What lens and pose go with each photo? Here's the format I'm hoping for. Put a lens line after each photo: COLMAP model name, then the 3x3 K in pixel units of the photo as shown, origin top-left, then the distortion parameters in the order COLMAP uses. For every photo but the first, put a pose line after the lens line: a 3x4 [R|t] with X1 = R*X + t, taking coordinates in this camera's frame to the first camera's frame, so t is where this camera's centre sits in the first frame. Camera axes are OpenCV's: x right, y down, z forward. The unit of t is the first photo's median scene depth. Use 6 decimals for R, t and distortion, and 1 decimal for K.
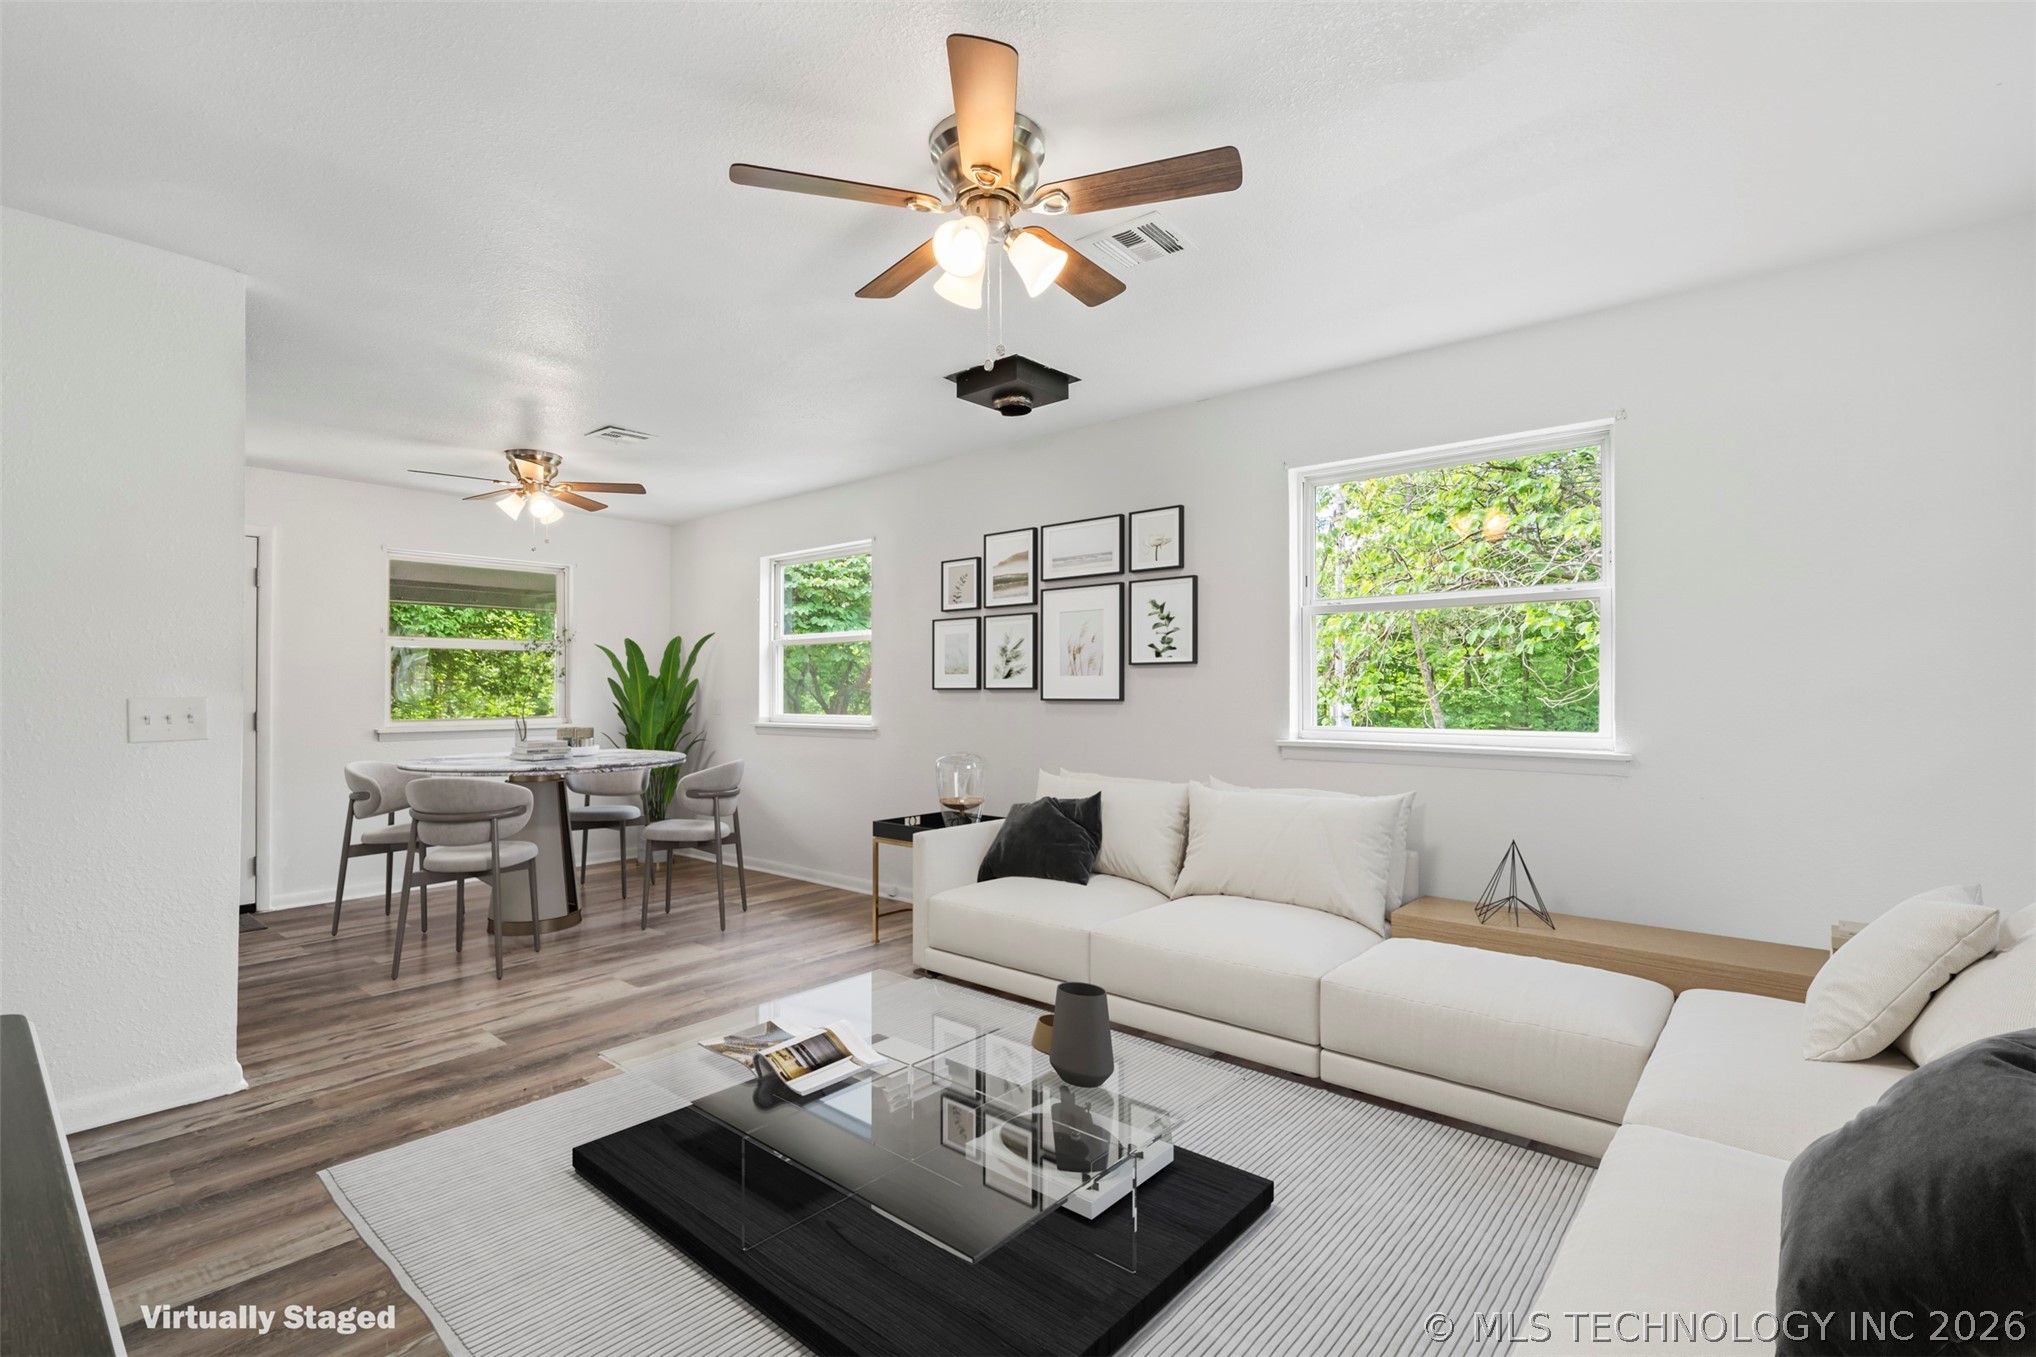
lens RADIAL K [[923.8, 0, 1016.5], [0, 923.8, 679.8], [0, 0, 1]] dist [-0.004311, 0.001342]
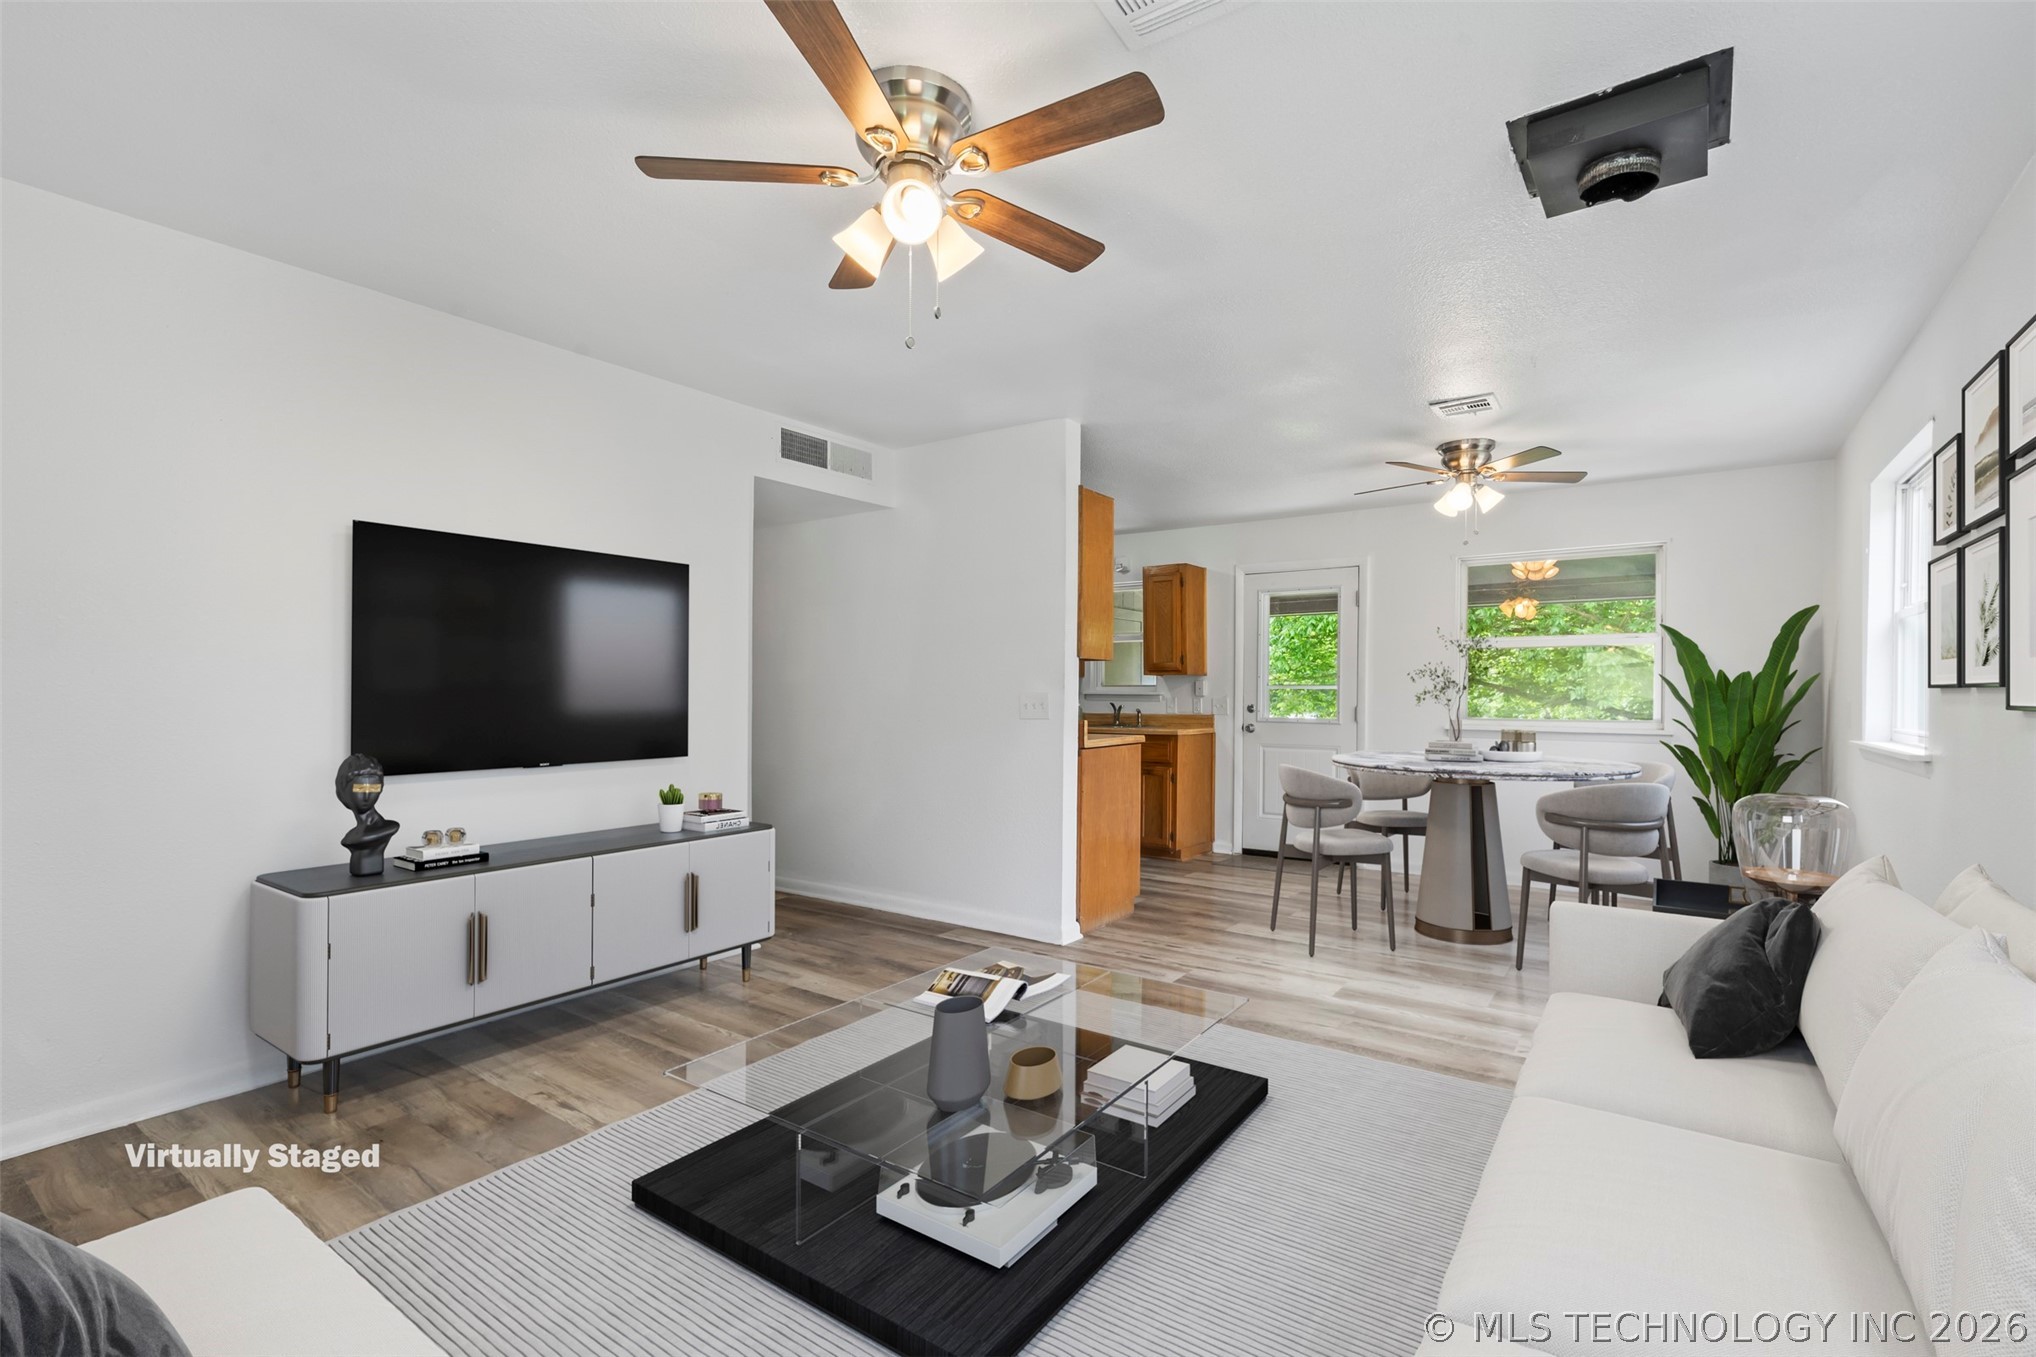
lens RADIAL K [[923.8, 0, 1006.0], [0, 923.8, 694.4], [0, 0, 1]] dist [-0.004311, 0.001342]
pose [[0.091728, 0.010011, -0.995734, 0.546569], [0.006622, 0.999921, 0.010663, 0.003658], [0.995762, -0.007572, 0.091655, 0.599739]]
